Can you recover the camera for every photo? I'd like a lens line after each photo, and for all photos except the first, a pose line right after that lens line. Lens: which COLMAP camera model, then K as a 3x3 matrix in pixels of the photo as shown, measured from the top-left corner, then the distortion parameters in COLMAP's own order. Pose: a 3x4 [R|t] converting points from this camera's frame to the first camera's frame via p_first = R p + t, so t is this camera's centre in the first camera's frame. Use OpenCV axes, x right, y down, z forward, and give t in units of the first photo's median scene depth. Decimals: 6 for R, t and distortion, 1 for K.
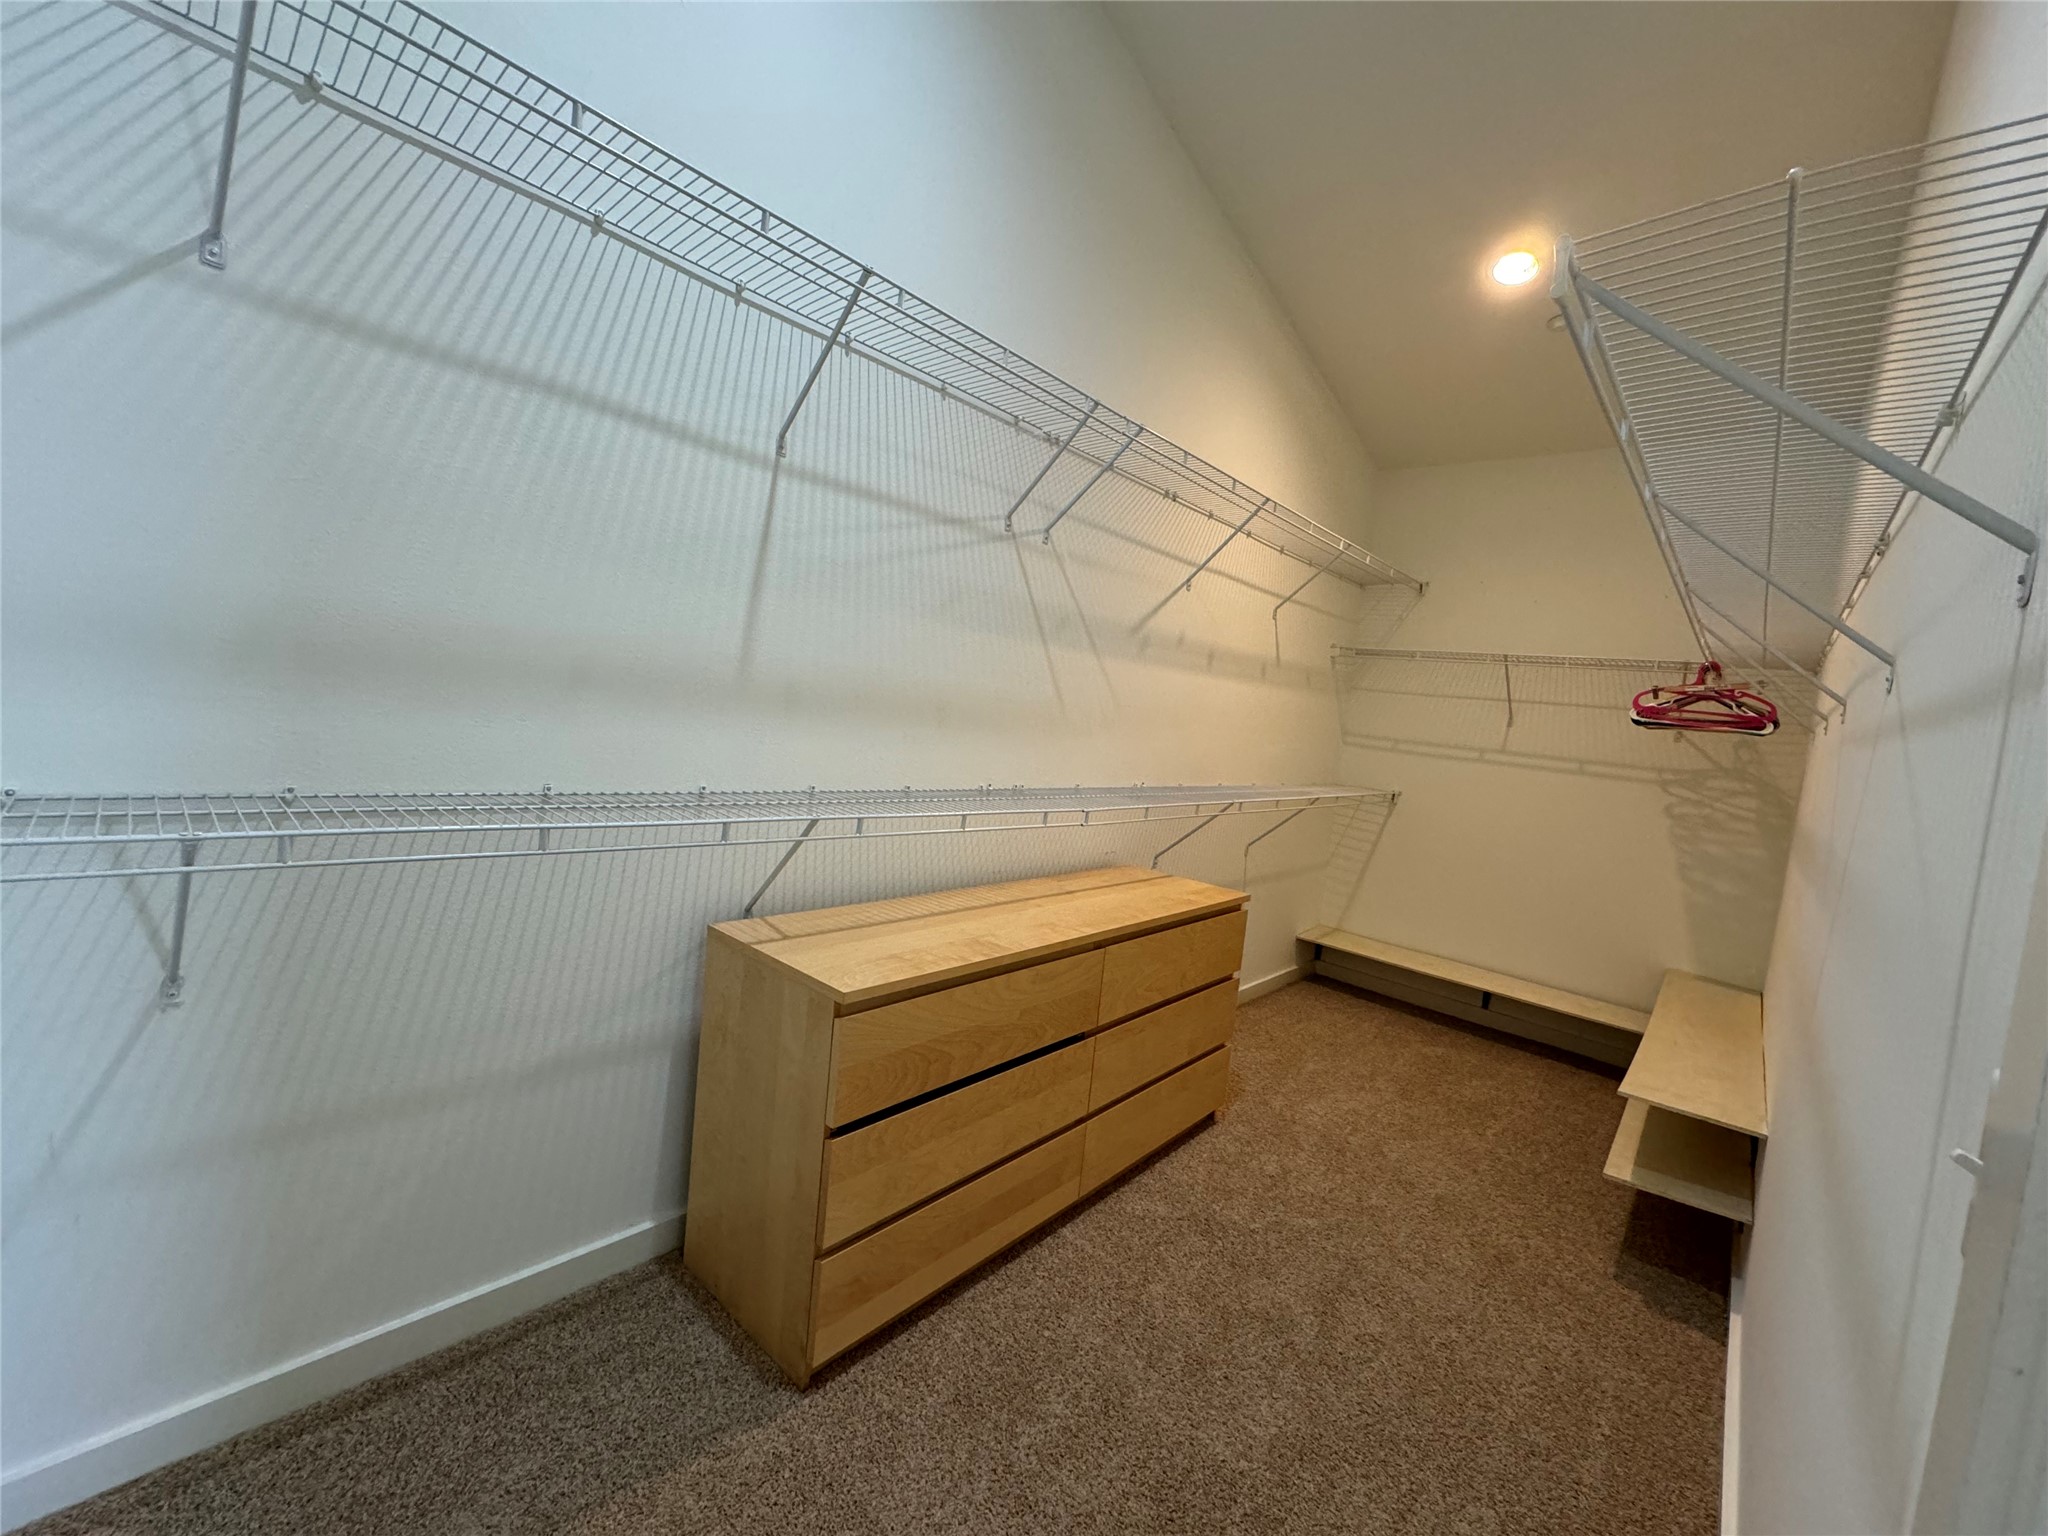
lens RADIAL K [[815.4, 0, 1024.0], [0, 815.4, 768.0], [0, 0, 1]] dist [0.002321, 0.000133]
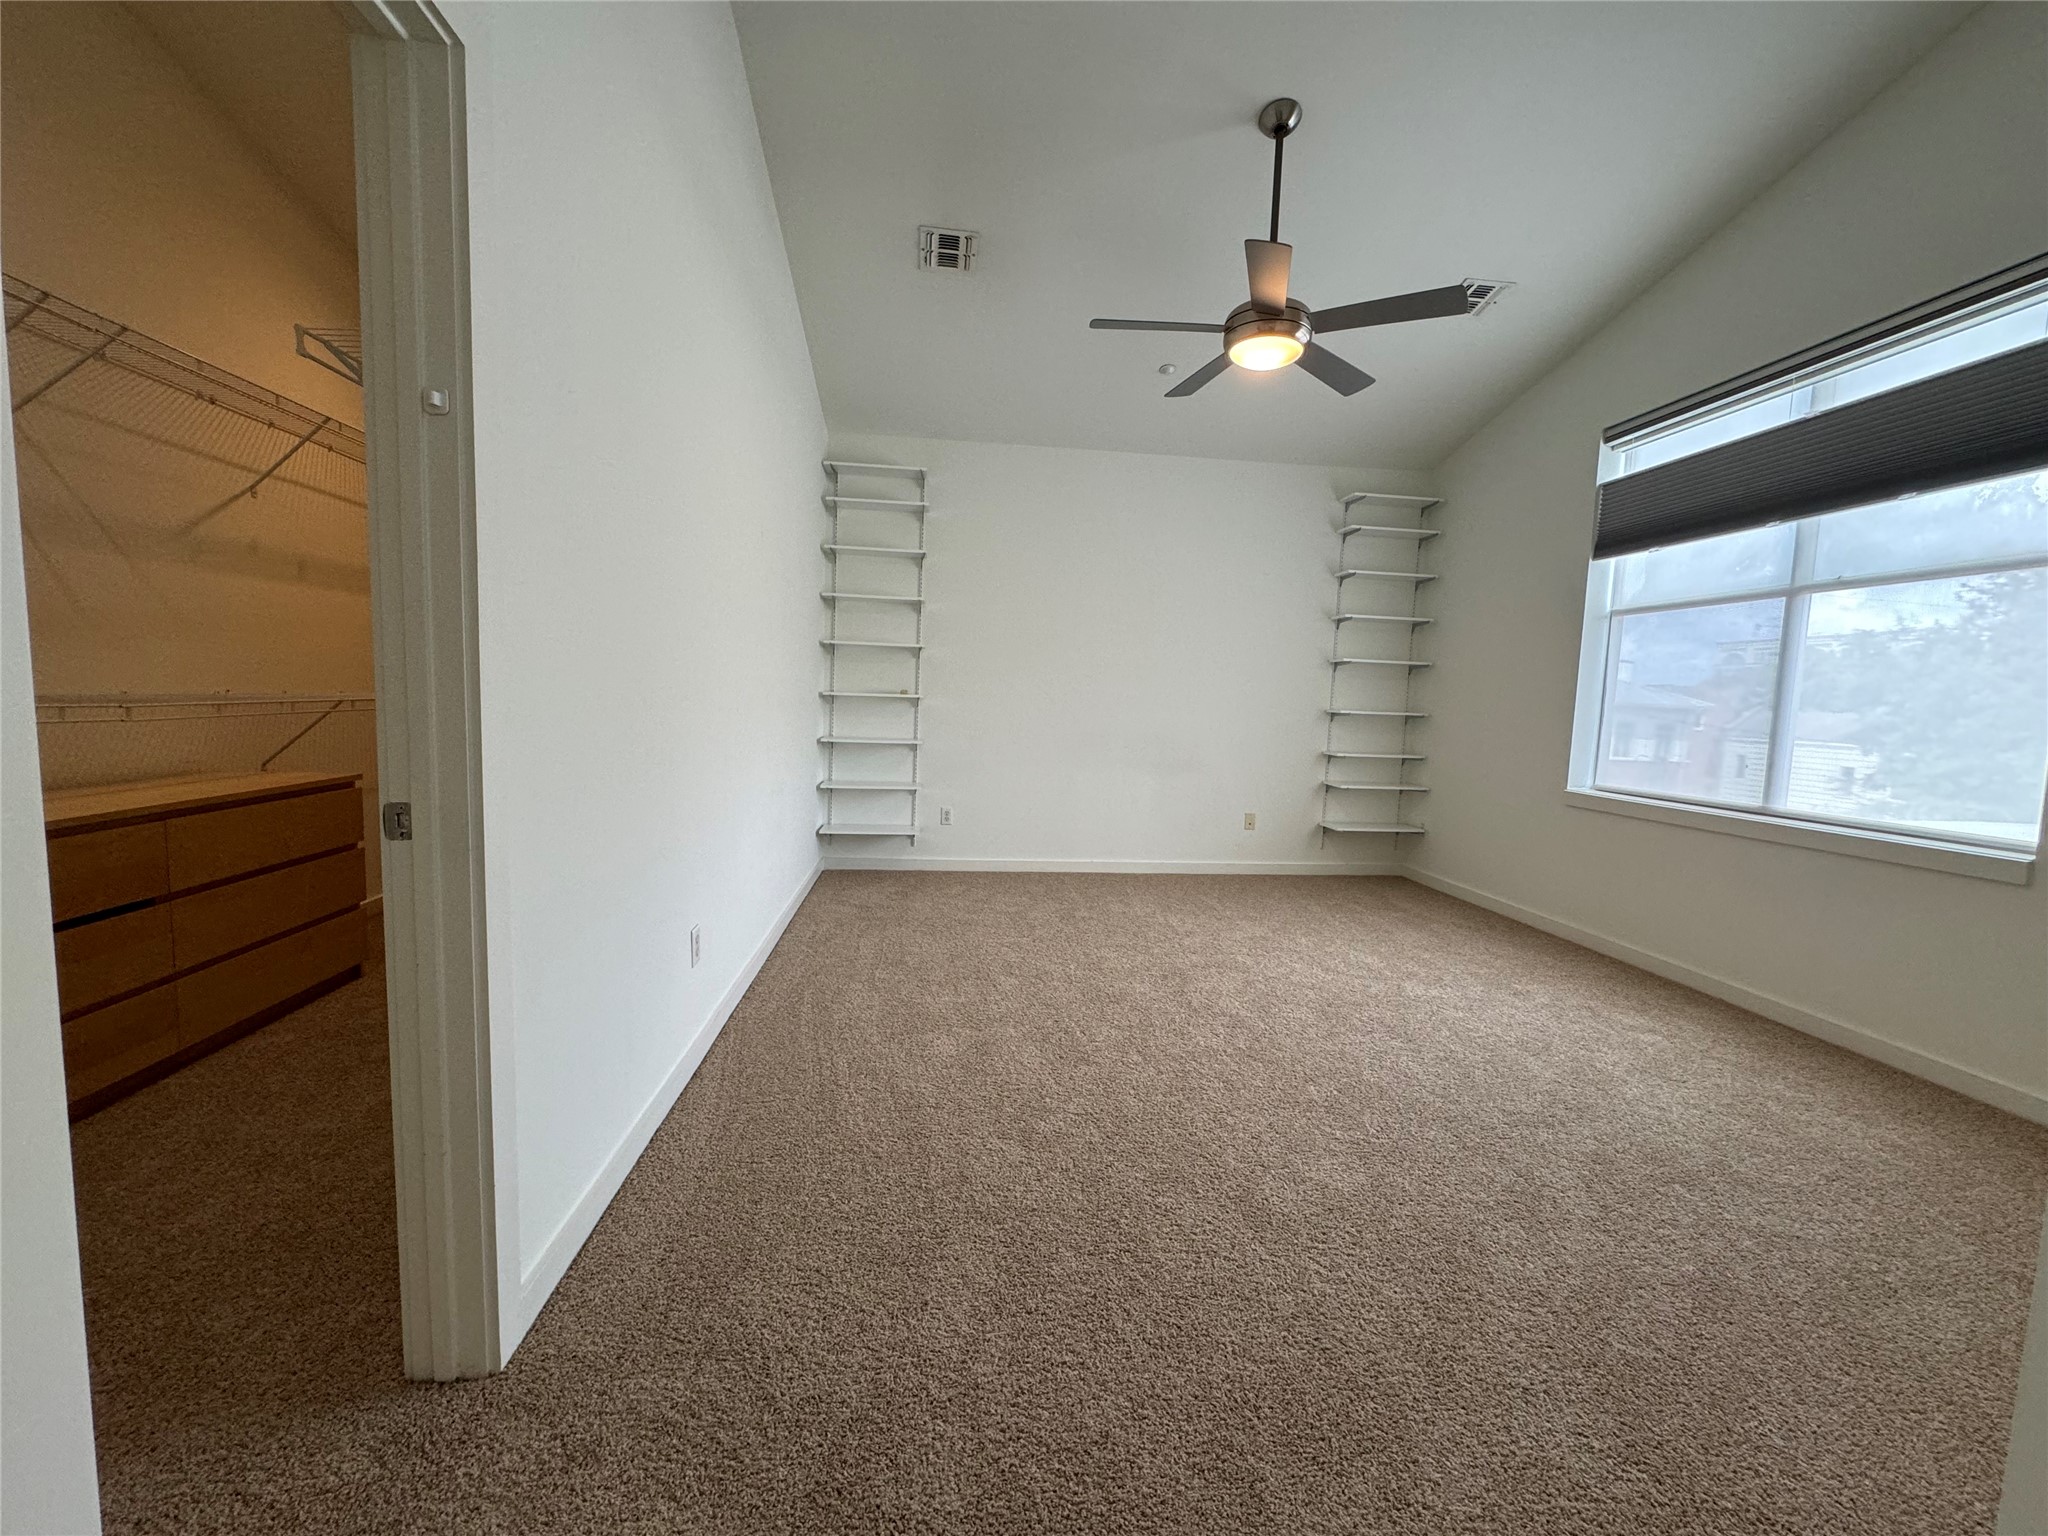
lens RADIAL K [[815.4, 0, 1024.0], [0, 815.4, 768.0], [0, 0, 1]] dist [0.002321, 0.000133]
pose [[0.671786, -0.146730, 0.726067, 0.061457], [0.087272, 0.989036, 0.119126, 0.082301], [-0.735586, -0.016661, 0.677227, -0.424919]]
